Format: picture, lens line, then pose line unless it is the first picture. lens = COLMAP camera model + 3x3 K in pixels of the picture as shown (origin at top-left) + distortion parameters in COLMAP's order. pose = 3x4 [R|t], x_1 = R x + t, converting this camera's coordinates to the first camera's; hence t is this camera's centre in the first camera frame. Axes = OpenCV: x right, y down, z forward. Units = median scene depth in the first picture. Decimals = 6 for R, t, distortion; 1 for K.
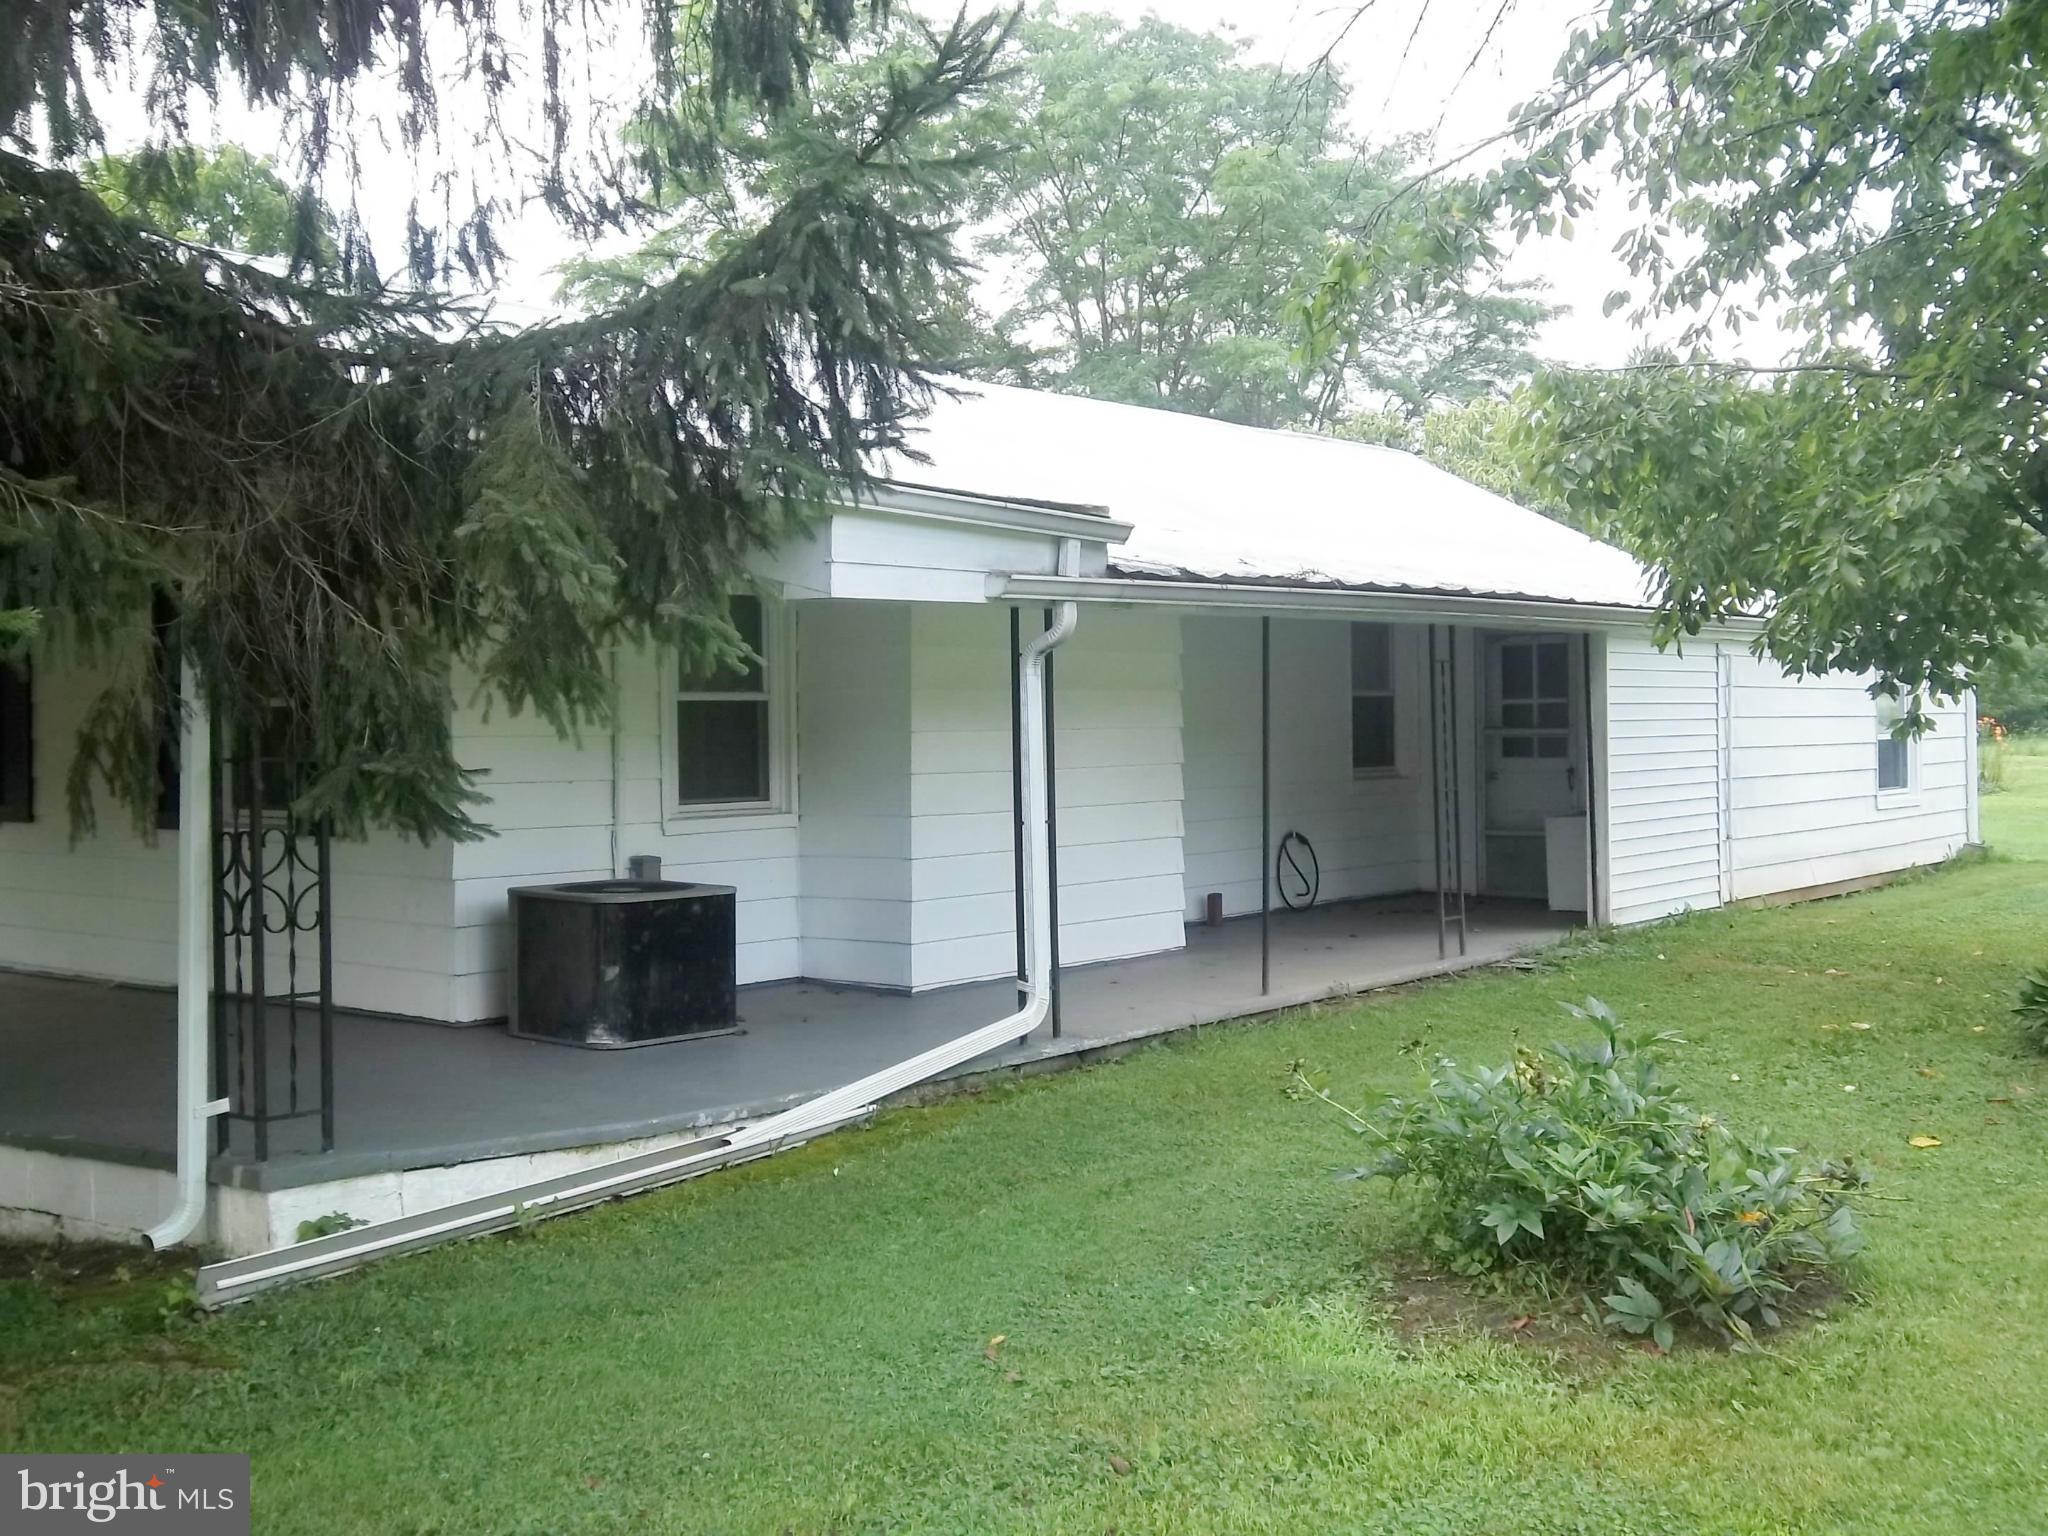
lens RADIAL K [[2213.2, 0, 1037.3], [0, 2213.2, 775.5], [0, 0, 1]] dist [0.012952, 0.029632]
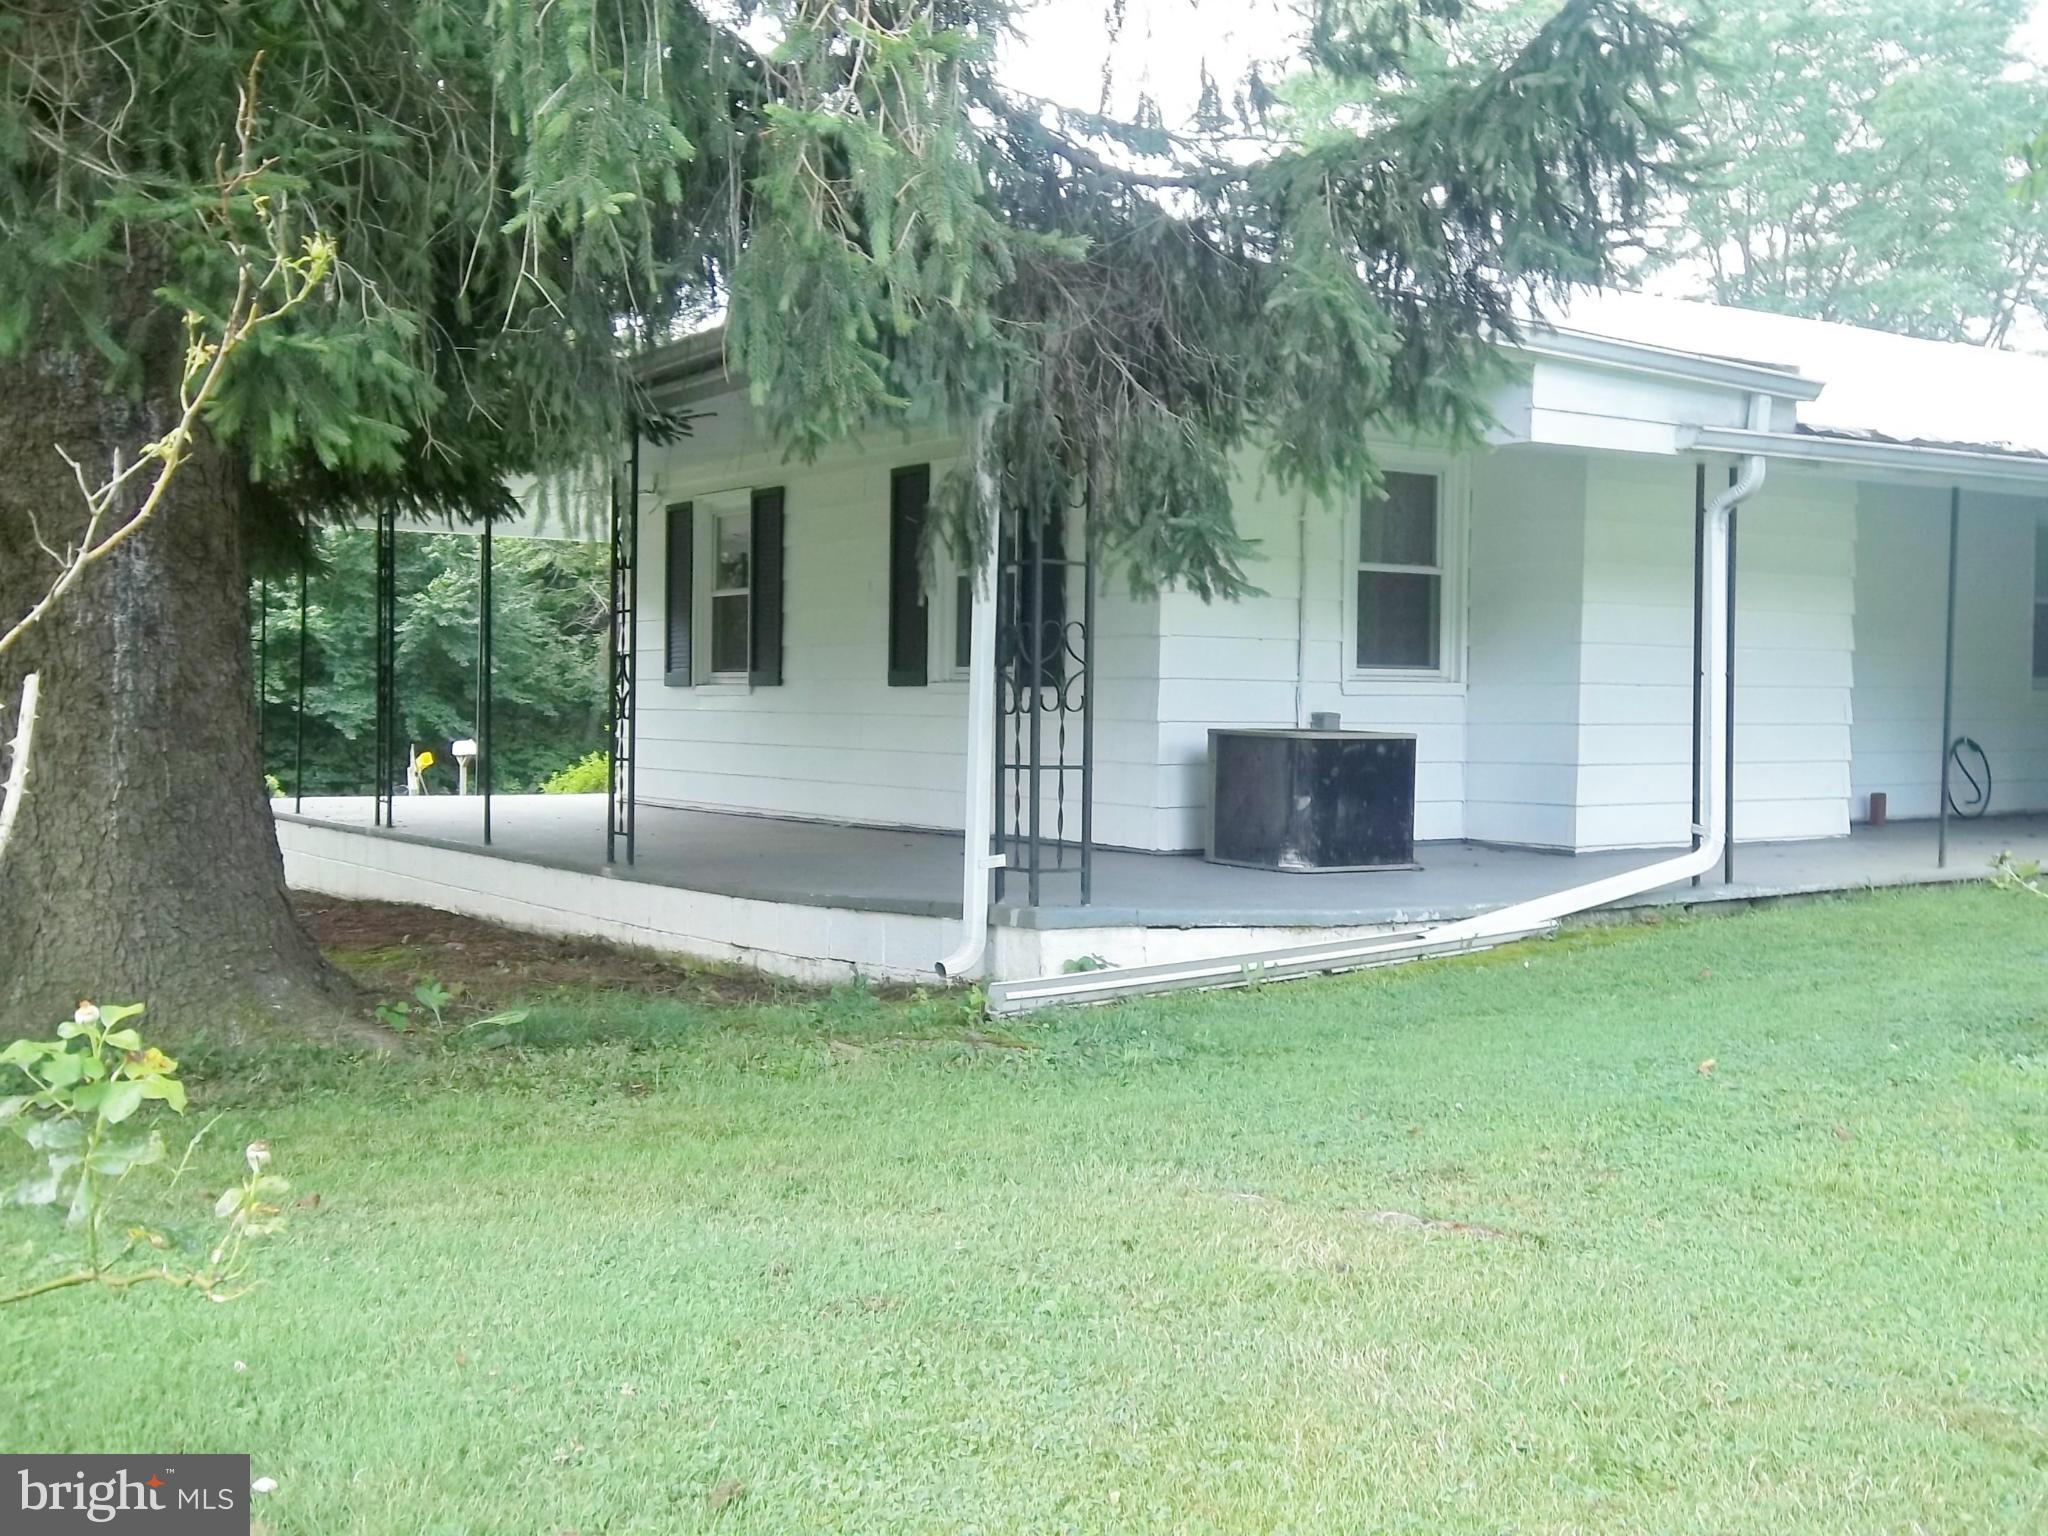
lens RADIAL K [[2213.2, 0, 1037.3], [0, 2213.2, 775.5], [0, 0, 1]] dist [0.012952, 0.029632]
pose [[0.963897, 0.030161, -0.264562, -0.030841], [-0.027036, 0.999515, 0.015446, 0.062277], [0.264900, -0.007736, 0.964245, -0.083055]]
